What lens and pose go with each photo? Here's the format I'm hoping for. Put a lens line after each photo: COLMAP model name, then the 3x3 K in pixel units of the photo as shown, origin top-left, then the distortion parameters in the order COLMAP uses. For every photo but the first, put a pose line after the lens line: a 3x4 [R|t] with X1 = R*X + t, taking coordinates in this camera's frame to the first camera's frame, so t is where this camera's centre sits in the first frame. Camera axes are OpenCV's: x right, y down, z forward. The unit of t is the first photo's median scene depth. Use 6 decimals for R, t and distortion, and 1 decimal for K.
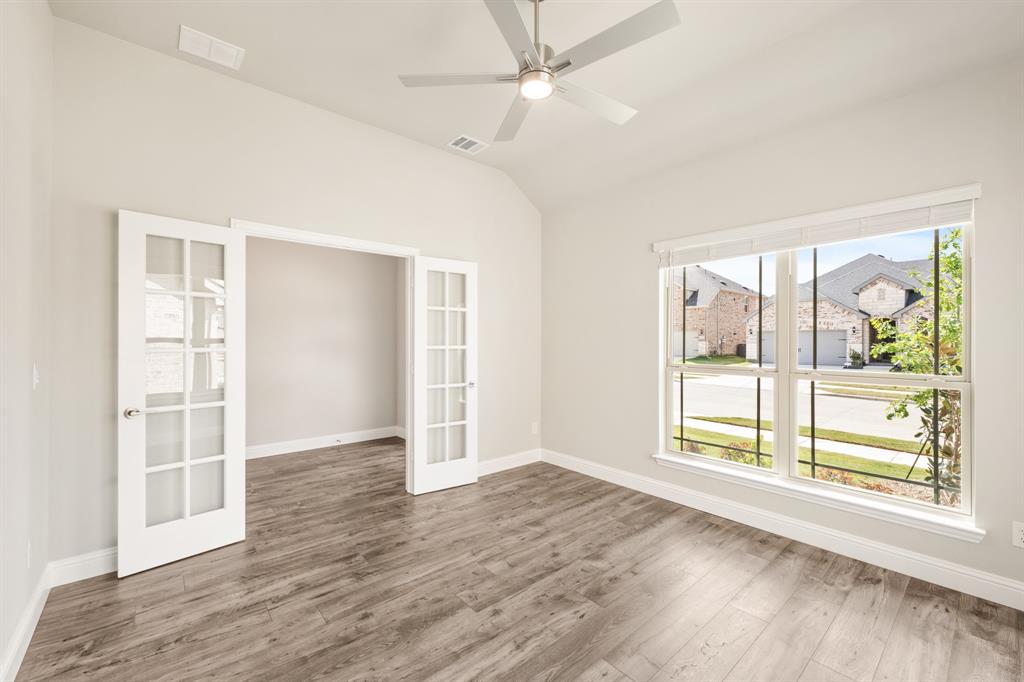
lens RADIAL K [[419.2, 0, 519.1], [0, 419.2, 339.5], [0, 0, 1]] dist [-0.003978, 0.000735]
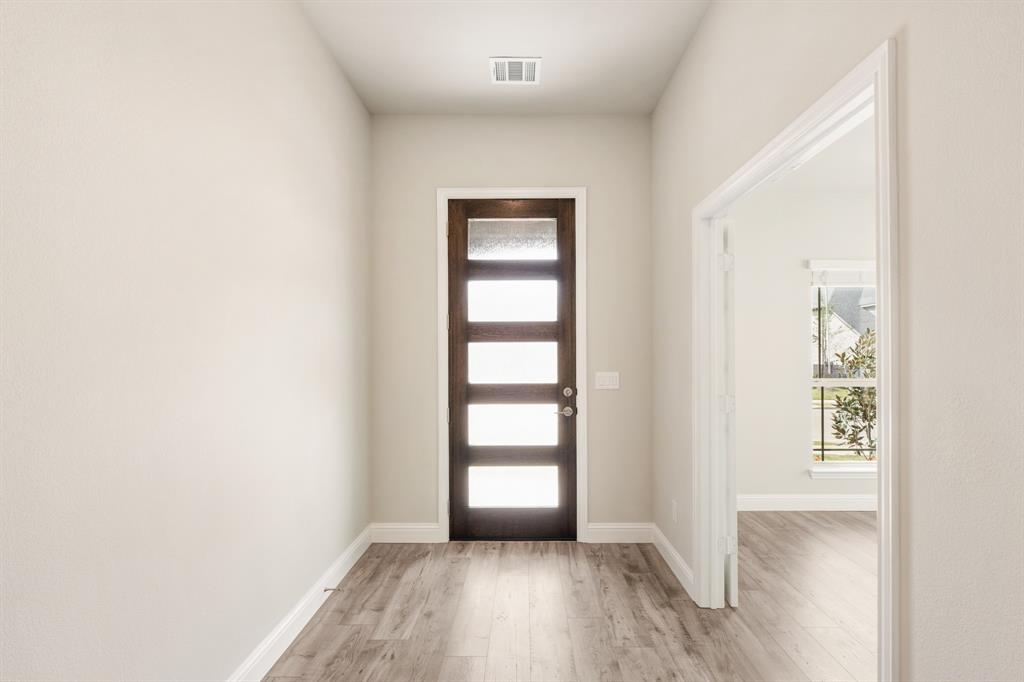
lens RADIAL K [[454.0, 0, 534.8], [0, 454.0, 354.6], [0, 0, 1]] dist [0.001646, 0.000136]
pose [[0.664315, 0.005885, 0.747429, -0.997967], [0.005053, 0.999911, -0.012364, 0.009400], [-0.747435, 0.011990, 0.664226, 0.818204]]
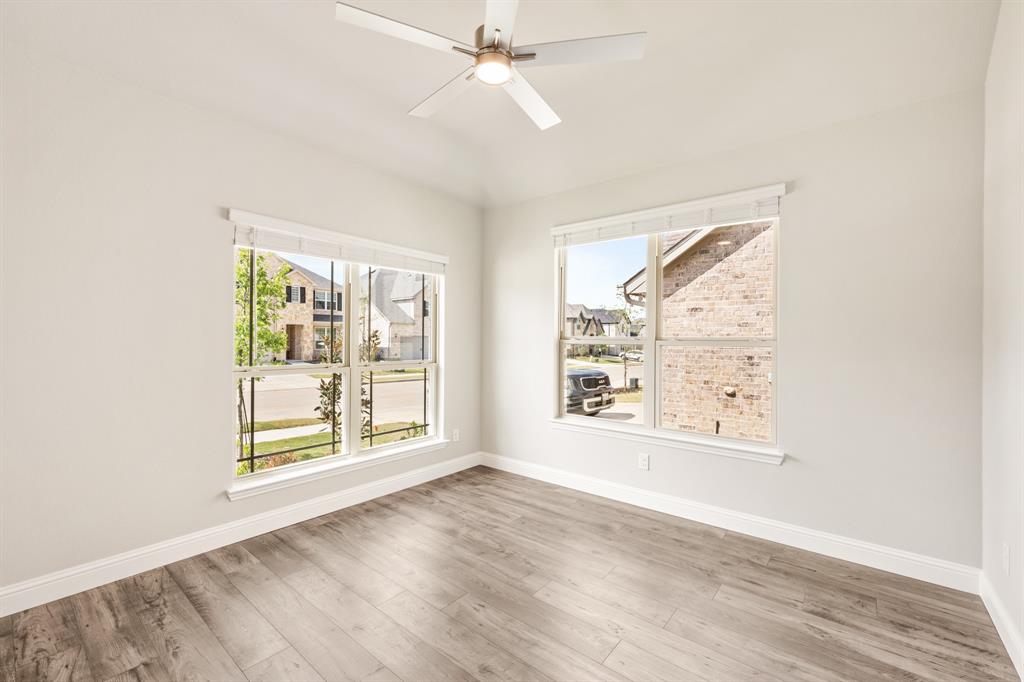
lens RADIAL K [[419.2, 0, 509.8], [0, 419.2, 341.8], [0, 0, 1]] dist [-0.003978, 0.000735]
pose [[-0.156530, -0.000341, 0.987673, -0.529635], [-0.002268, 0.999997, -0.000014, 0.008146], [-0.987671, -0.002242, -0.156530, 0.660357]]
